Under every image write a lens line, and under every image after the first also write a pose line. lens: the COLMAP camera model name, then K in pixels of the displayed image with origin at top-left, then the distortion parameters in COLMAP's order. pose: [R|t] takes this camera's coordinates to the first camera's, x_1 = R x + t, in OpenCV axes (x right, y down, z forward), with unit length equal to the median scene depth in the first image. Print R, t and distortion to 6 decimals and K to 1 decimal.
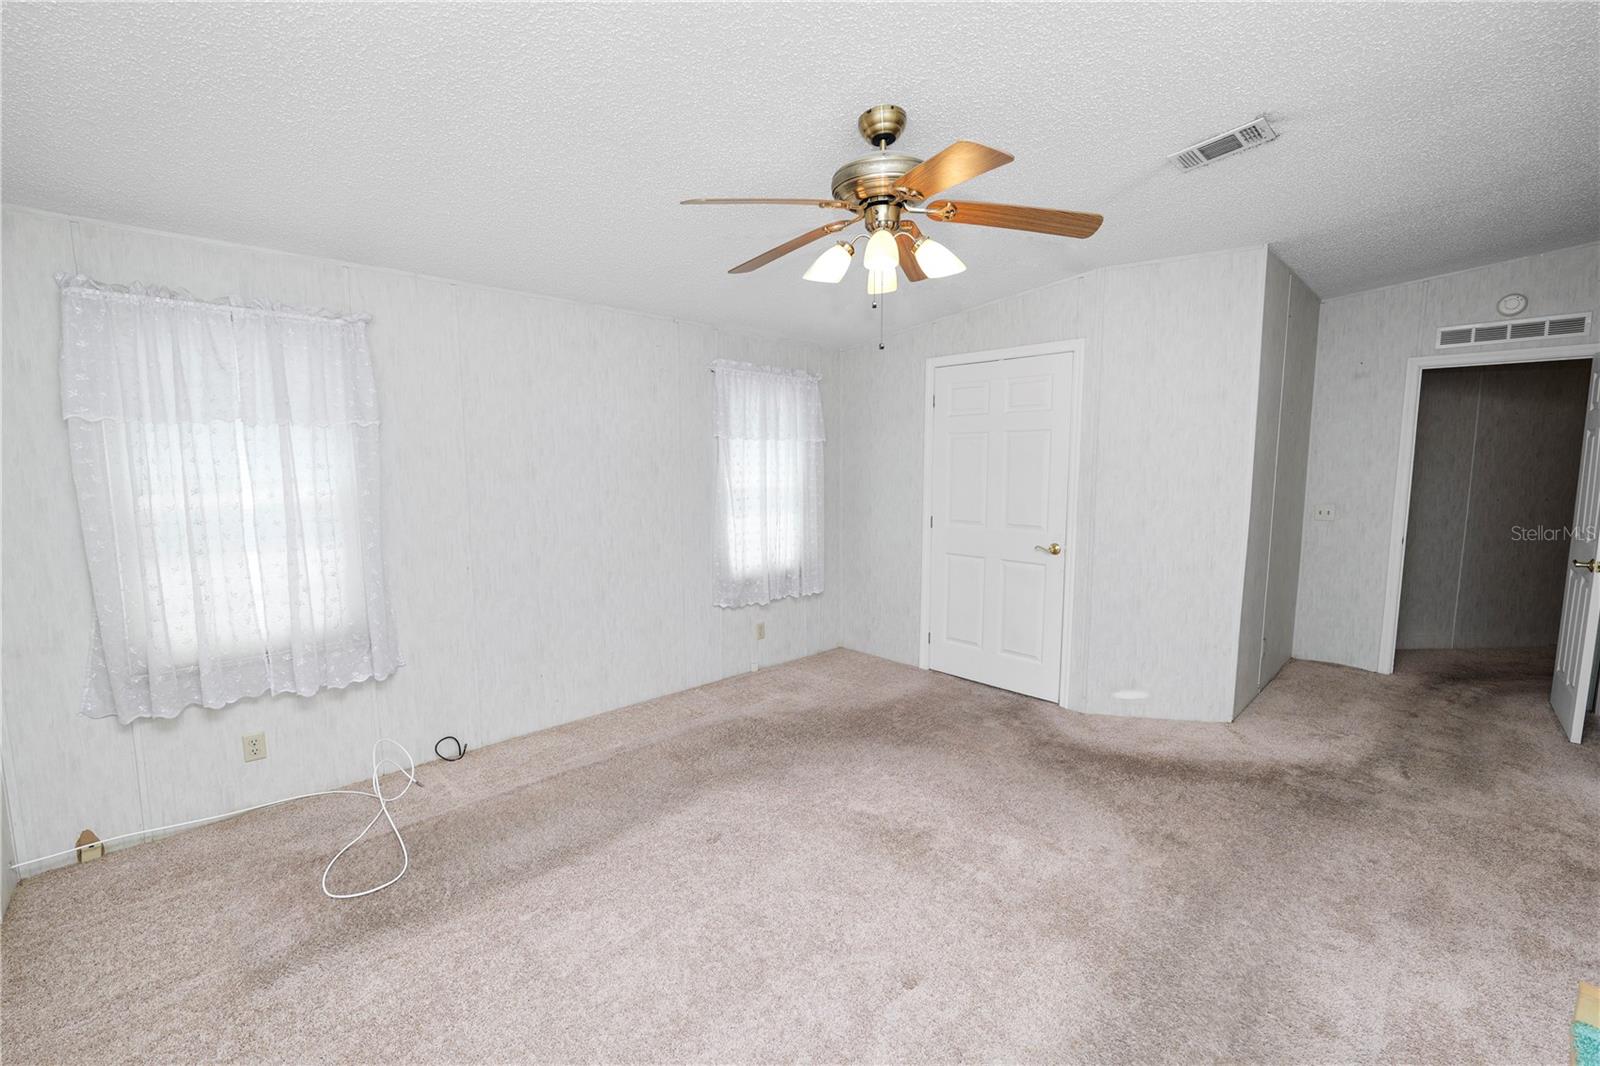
lens RADIAL K [[650.4, 0, 798.8], [0, 650.4, 534.6], [0, 0, 1]] dist [-0.014550, 0.001594]
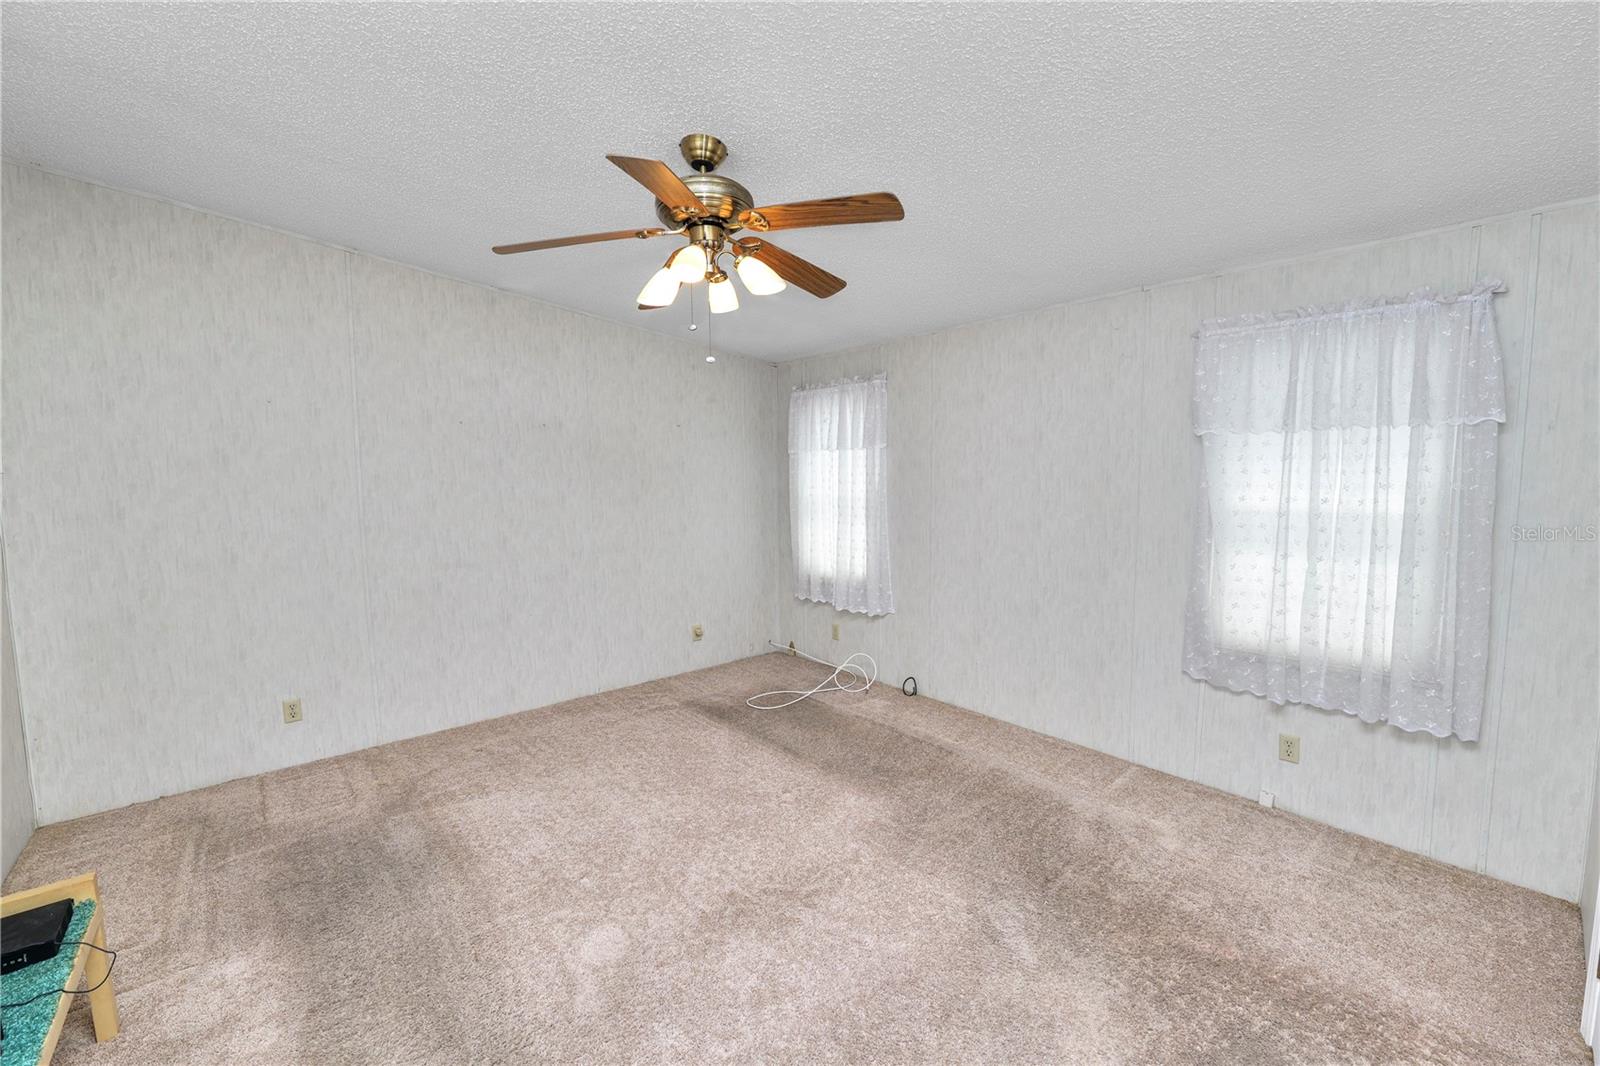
lens RADIAL K [[680.5, 0, 800.0], [0, 680.5, 533.0], [0, 0, 1]] dist [0.044254, 0.000168]
pose [[-0.046717, 0.088473, -0.994982, 0.615959], [-0.104828, 0.990136, 0.092964, -0.063707], [0.993392, 0.108645, -0.036981, 0.585550]]
